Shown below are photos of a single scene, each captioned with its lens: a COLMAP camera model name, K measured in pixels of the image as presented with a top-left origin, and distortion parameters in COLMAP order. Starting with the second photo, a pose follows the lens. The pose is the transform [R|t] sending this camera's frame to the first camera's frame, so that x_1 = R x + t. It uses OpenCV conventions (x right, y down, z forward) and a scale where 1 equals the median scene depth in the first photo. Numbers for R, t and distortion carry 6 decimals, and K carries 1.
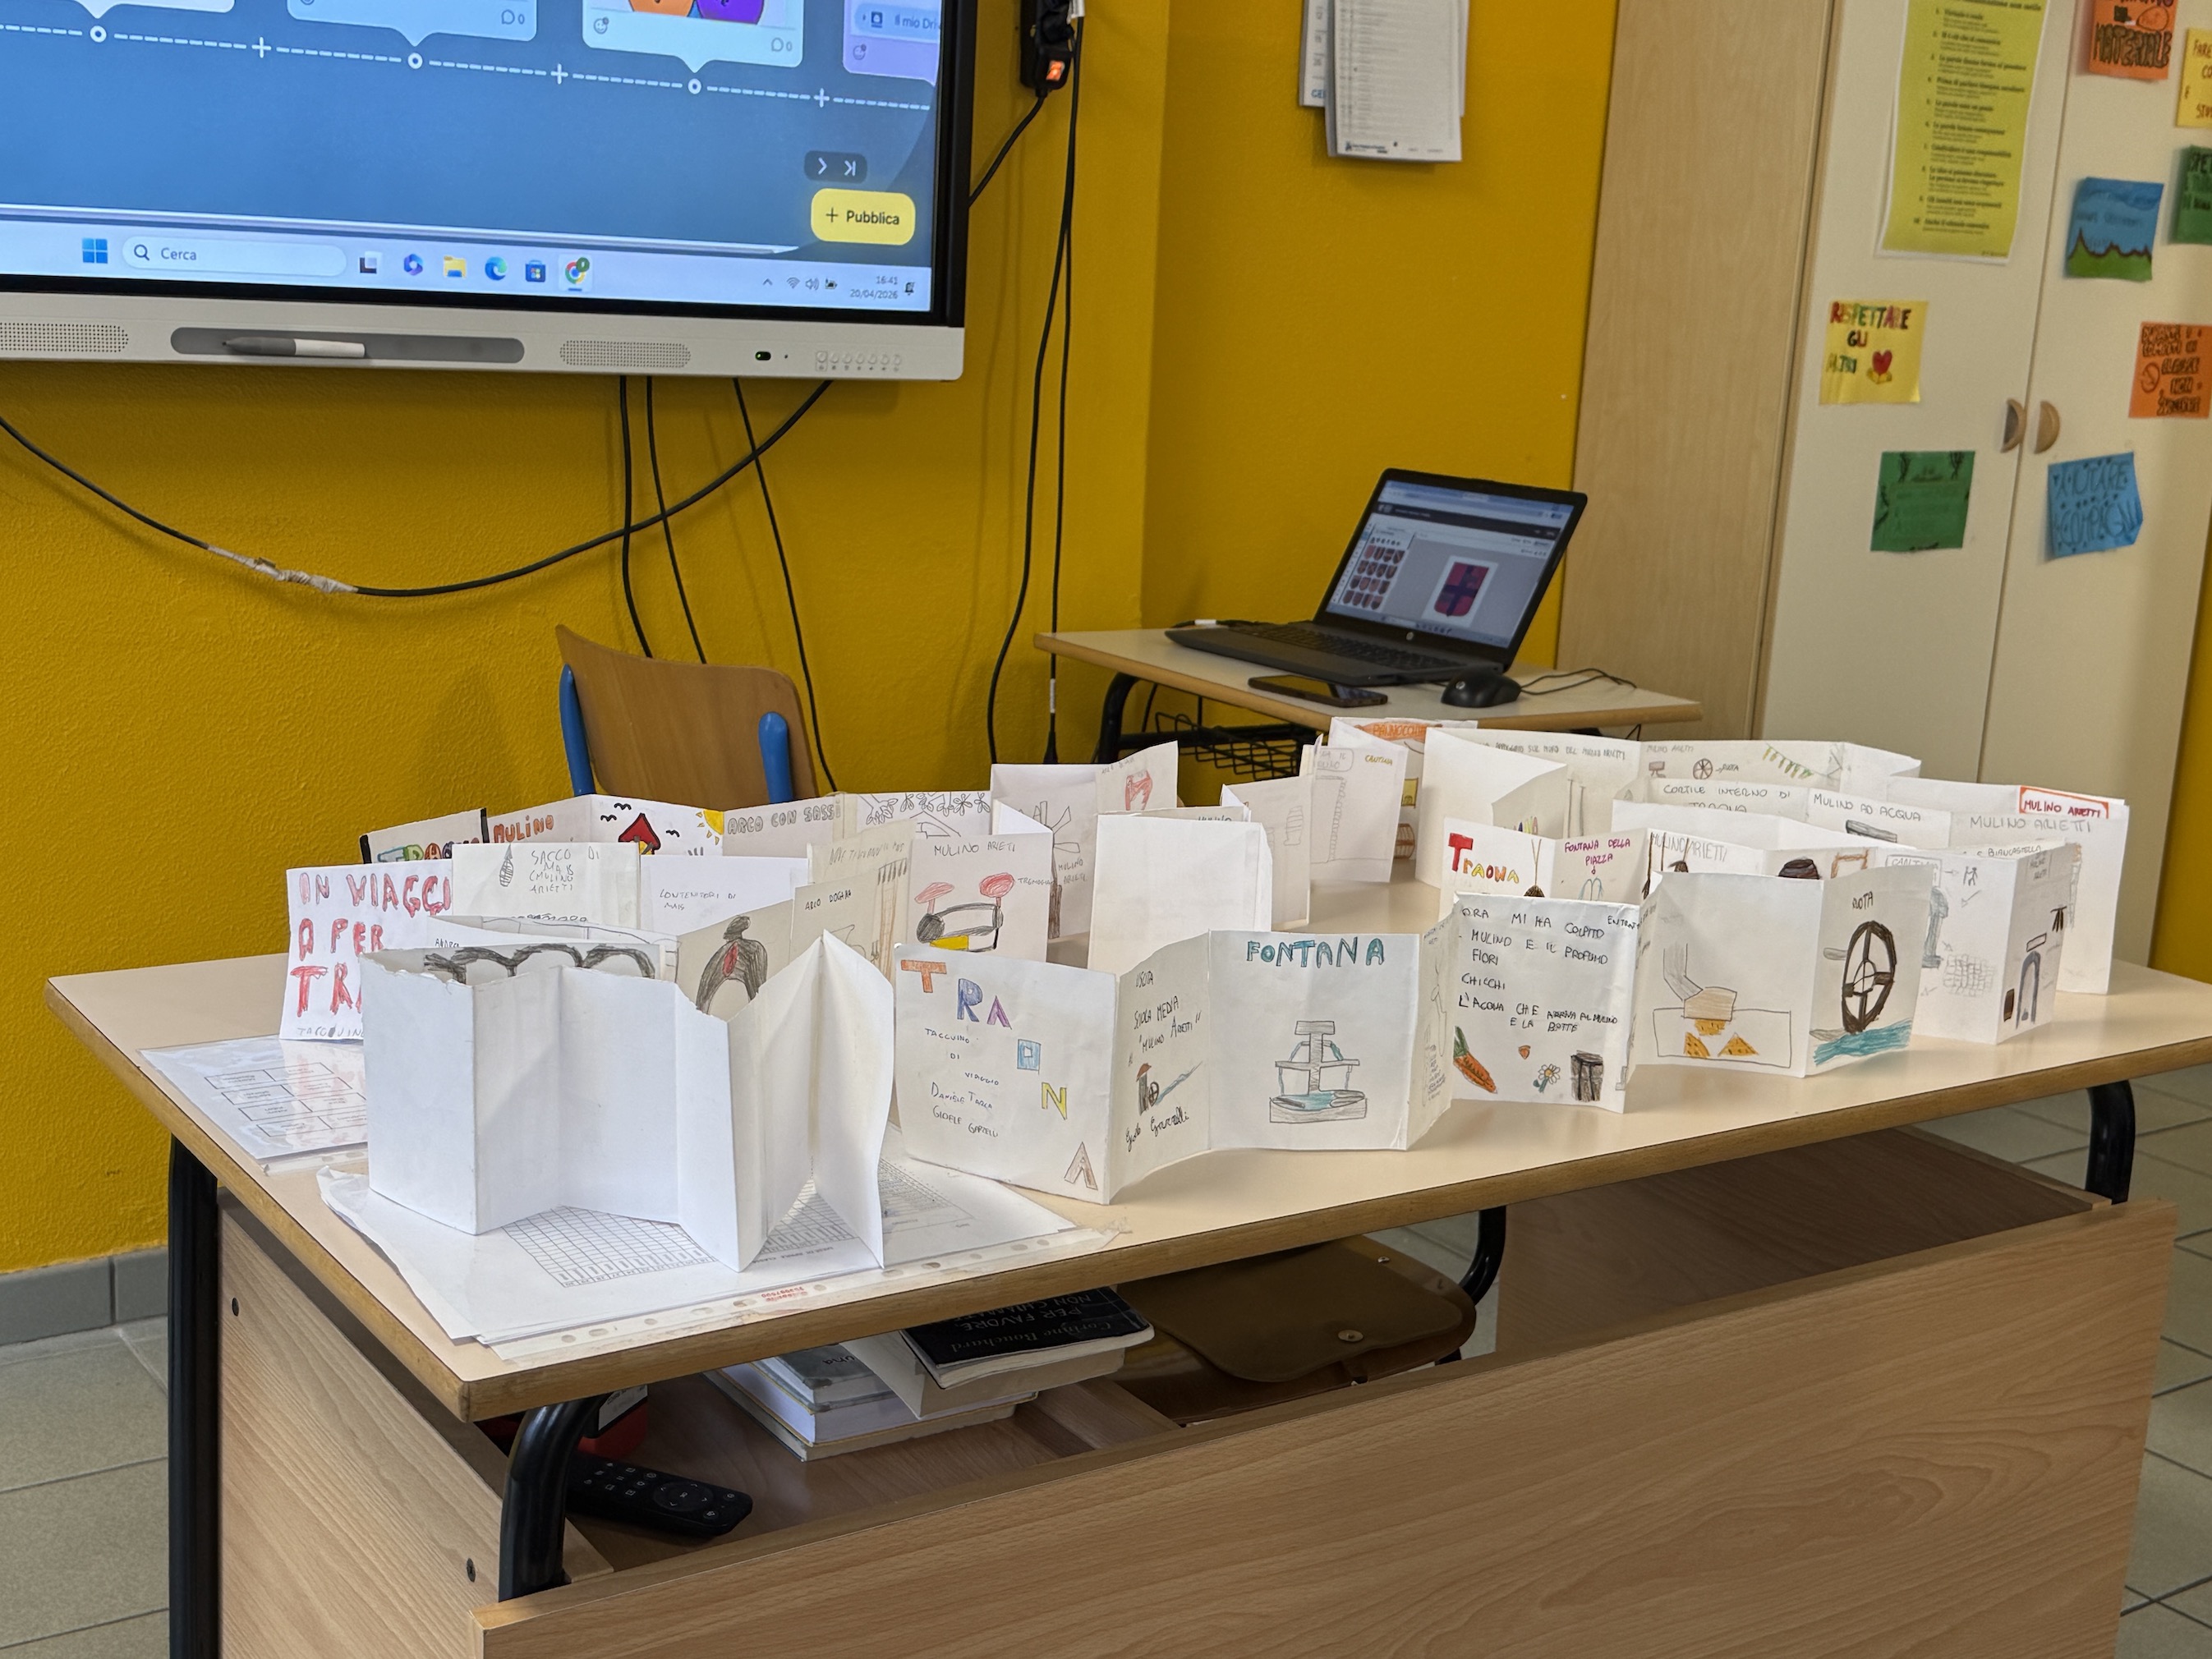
lens RADIAL K [[2656.3, 0, 1077.2], [0, 2656.3, 723.3], [0, 0, 1]] dist [0.114309, 0.000000]
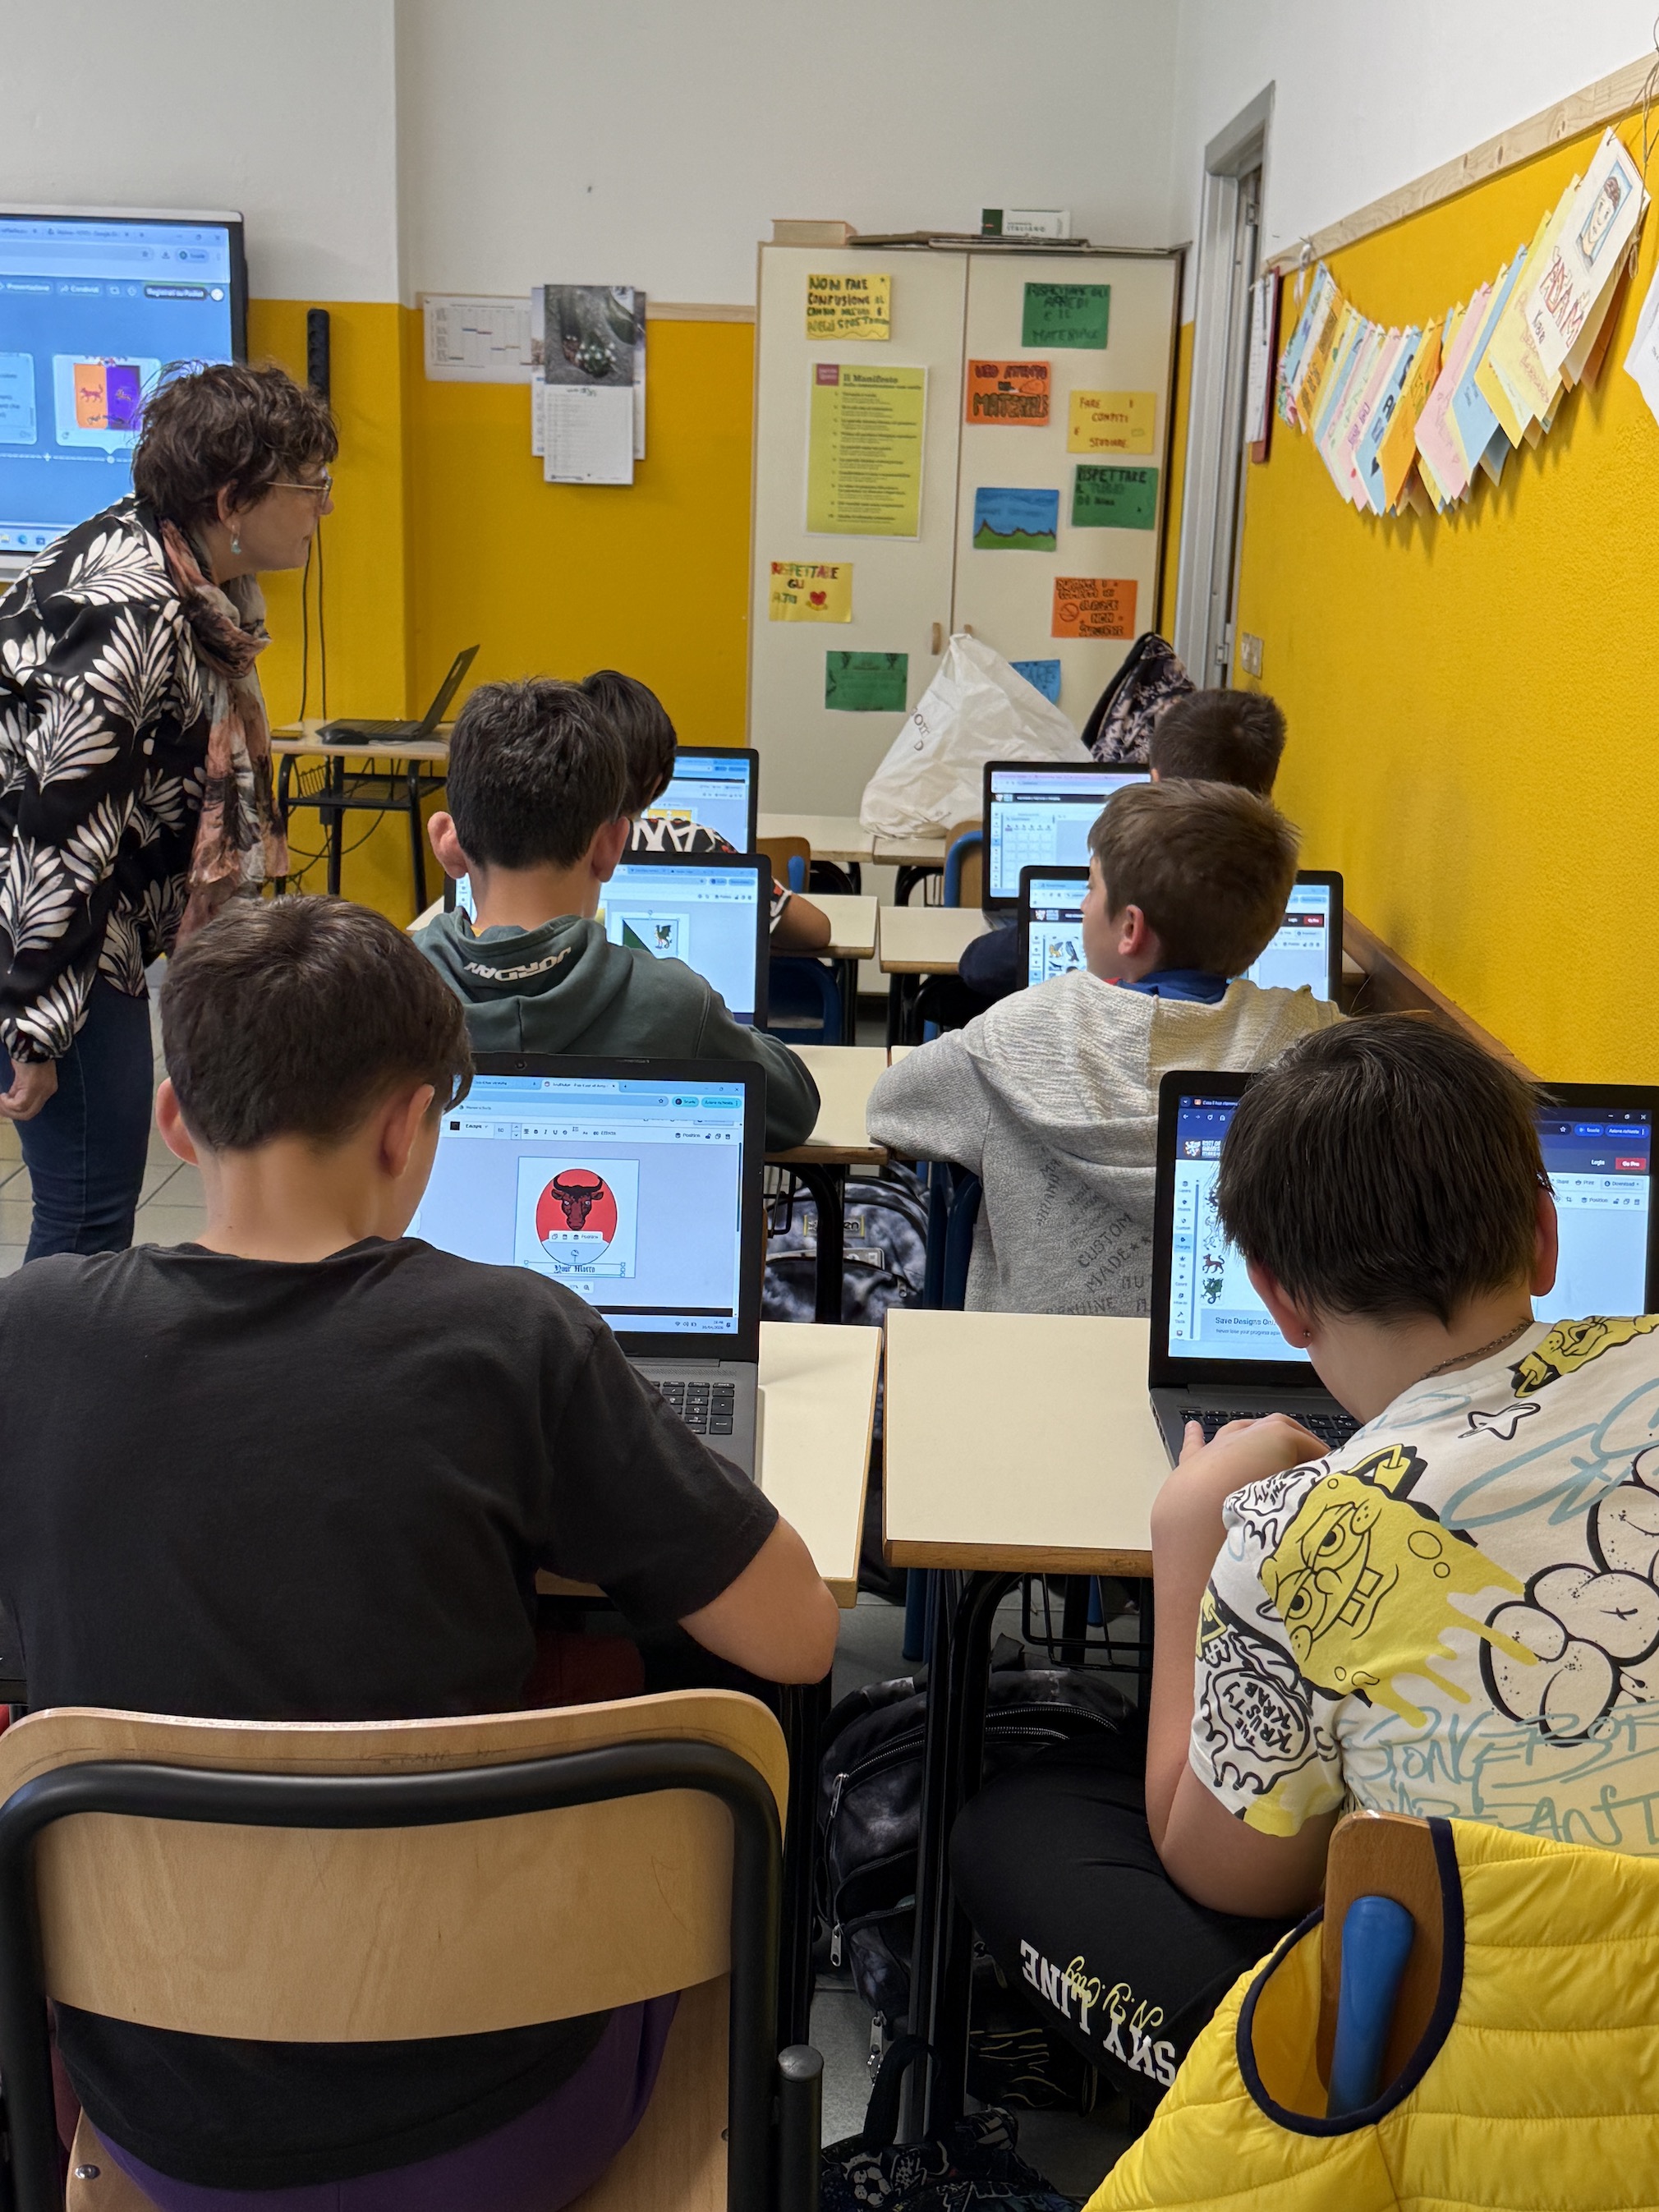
lens RADIAL K [[2656.3, 0, 770.2], [0, 2656.3, 1123.5], [0, 0, 1]] dist [0.114309, 0.000000]
pose [[0.808644, 0.116678, -0.576612, 1.305879], [-0.094842, 0.993170, 0.067962, 0.088964], [0.580604, -0.000270, 0.814186, -0.421656]]
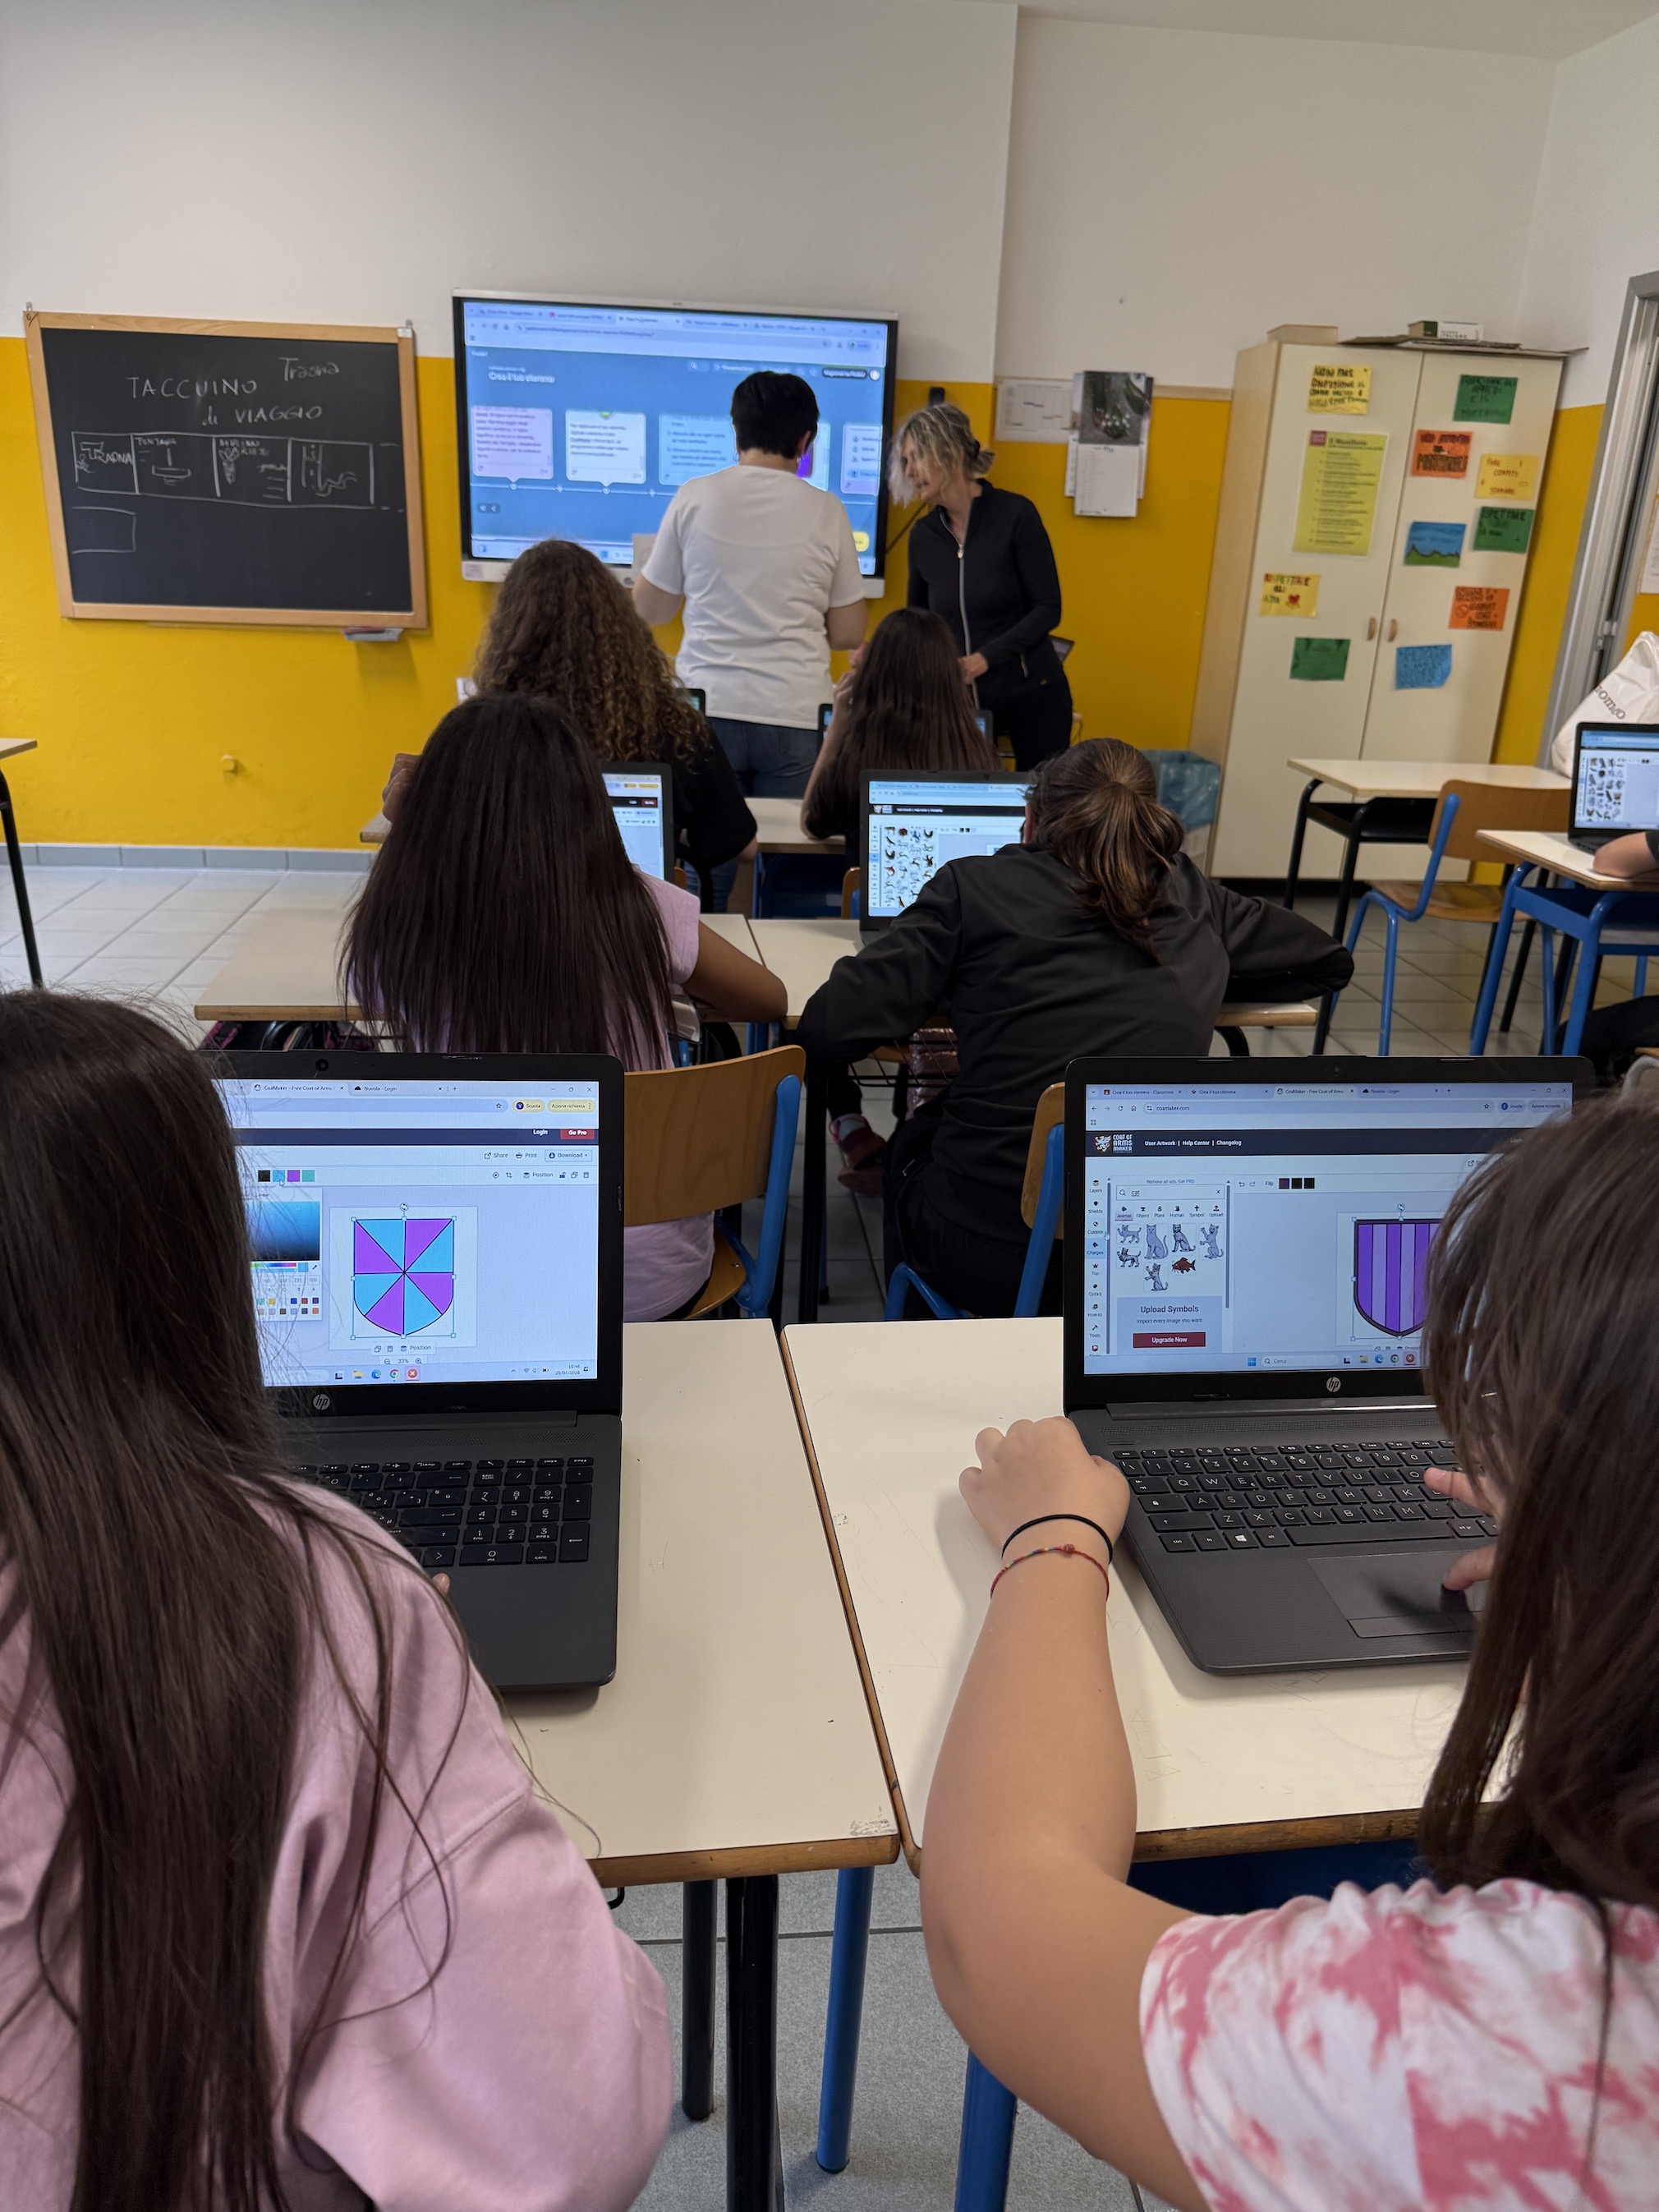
lens RADIAL K [[1601.9, 0, 809.3], [0, 1601.9, 1098.1], [0, 0, 1]] dist [0.022336, -0.019080]
pose [[0.871411, 0.155904, -0.465120, 0.669283], [-0.085642, 0.981942, 0.168686, 0.105138], [0.483020, -0.107161, 0.869027, -0.551288]]
